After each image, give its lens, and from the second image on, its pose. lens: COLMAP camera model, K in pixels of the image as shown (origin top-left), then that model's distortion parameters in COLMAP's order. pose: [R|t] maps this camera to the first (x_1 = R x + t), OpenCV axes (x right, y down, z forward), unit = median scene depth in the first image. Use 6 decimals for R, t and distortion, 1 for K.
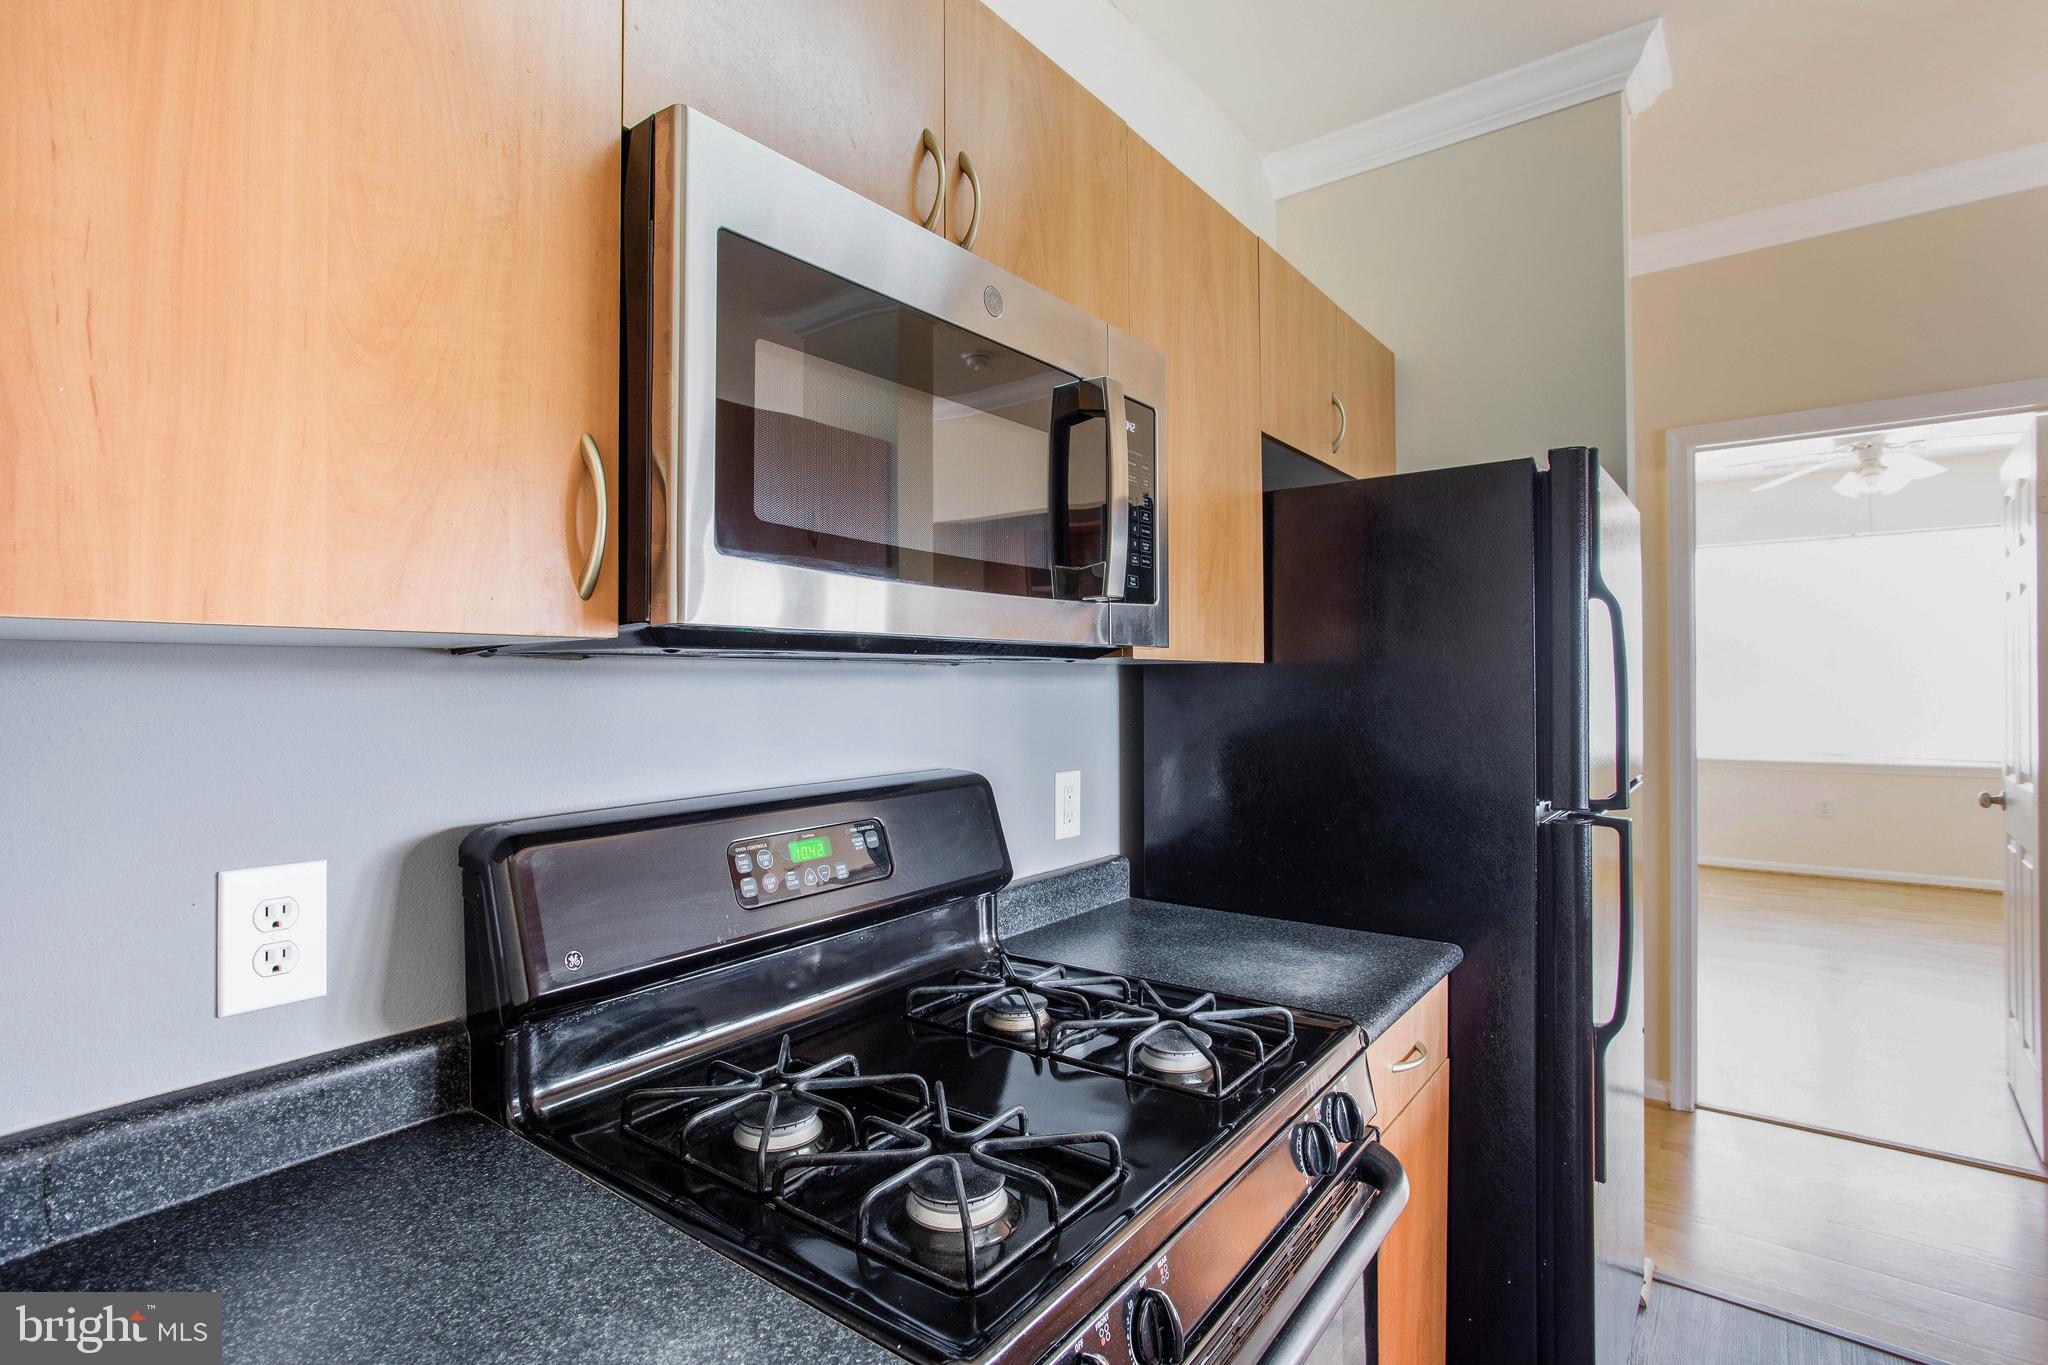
lens RADIAL K [[1006.3, 0, 1013.8], [0, 1006.3, 684.9], [0, 0, 1]] dist [-0.065569, 0.036545]
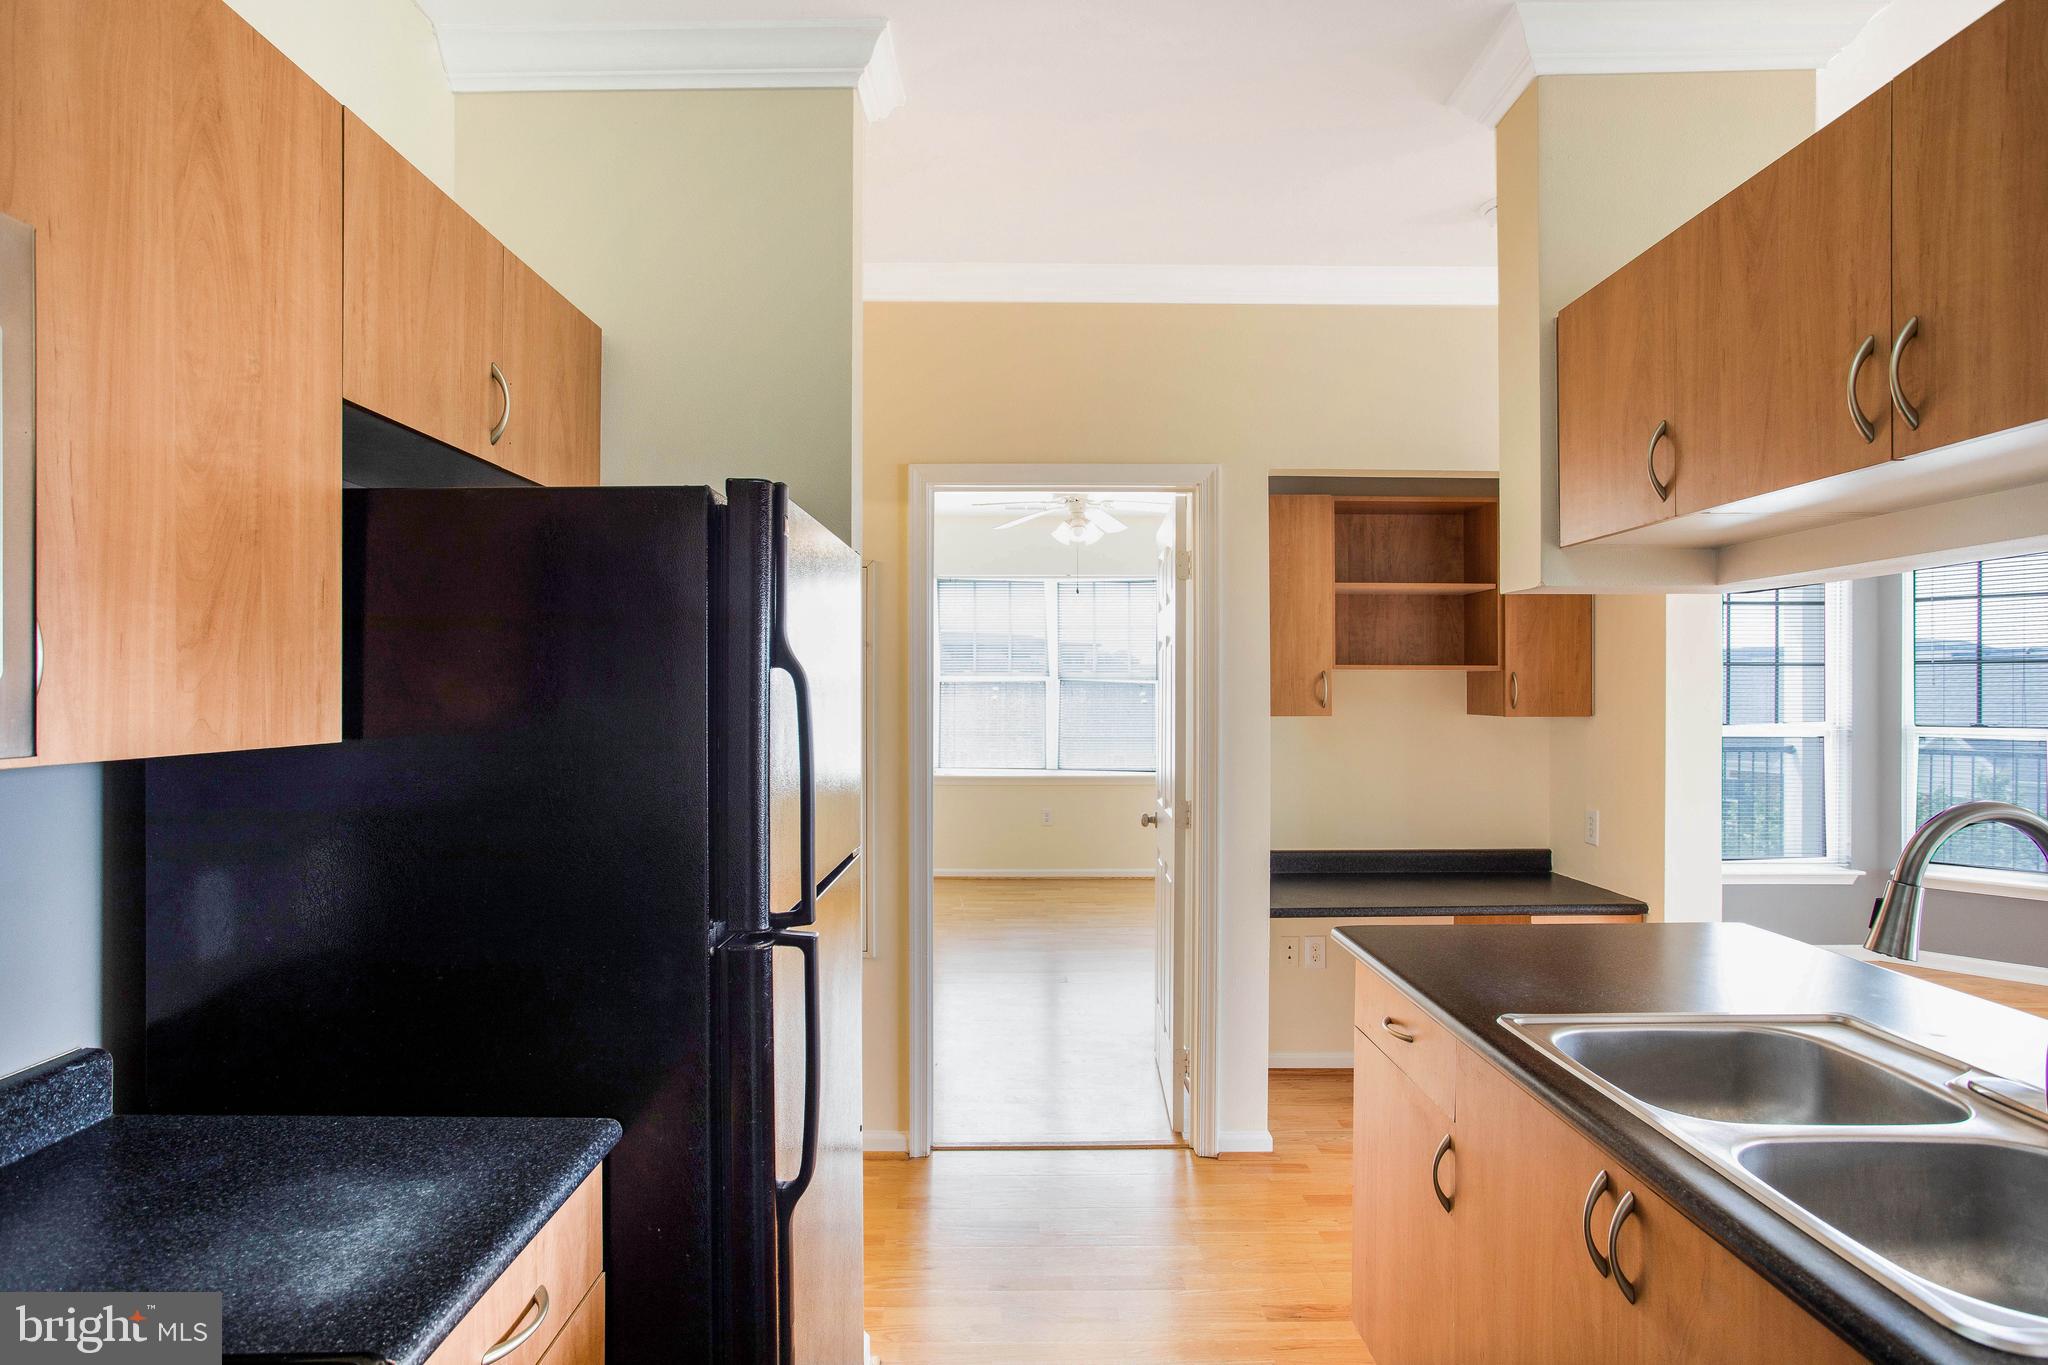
lens RADIAL K [[1094.2, 0, 1026.1], [0, 1094.2, 689.2], [0, 0, 1]] dist [-0.033354, 0.002060]
pose [[0.784673, 0.010497, 0.619821, 0.157099], [-0.006671, 0.999942, -0.008490, -0.052657], [-0.619874, 0.002526, 0.784698, 0.138162]]
